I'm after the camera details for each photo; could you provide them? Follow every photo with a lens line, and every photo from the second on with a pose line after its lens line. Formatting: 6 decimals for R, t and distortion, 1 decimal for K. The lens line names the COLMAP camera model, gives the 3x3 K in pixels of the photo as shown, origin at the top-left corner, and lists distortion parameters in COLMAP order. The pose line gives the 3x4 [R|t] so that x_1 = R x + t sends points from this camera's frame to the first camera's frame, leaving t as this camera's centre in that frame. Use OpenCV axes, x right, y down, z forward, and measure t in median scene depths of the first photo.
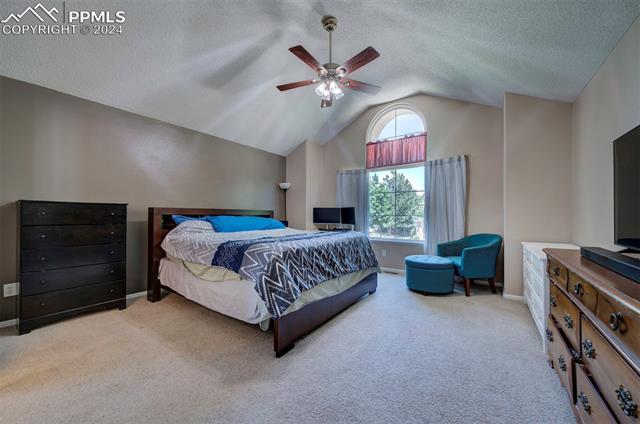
lens RADIAL K [[232.8, 0, 319.3], [0, 232.8, 213.3], [0, 0, 1]] dist [-0.001480, -0.000068]
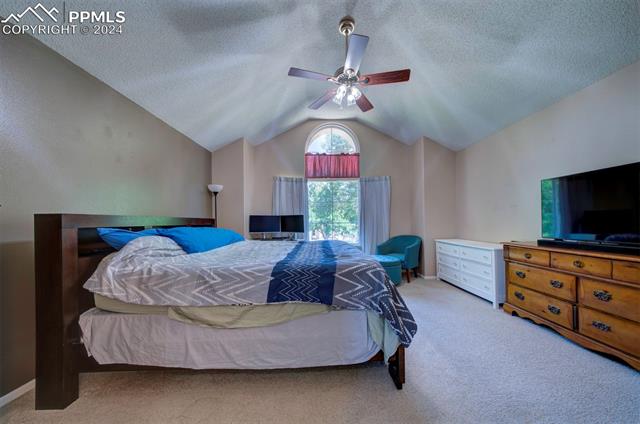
lens RADIAL K [[217.2, 0, 313.8], [0, 217.2, 220.3], [0, 0, 1]] dist [-0.011538, -0.000063]
pose [[0.808419, -0.007299, 0.588562, -0.372389], [0.007998, 0.999967, 0.001416, -0.004943], [-0.588553, 0.003563, 0.808451, 0.222237]]
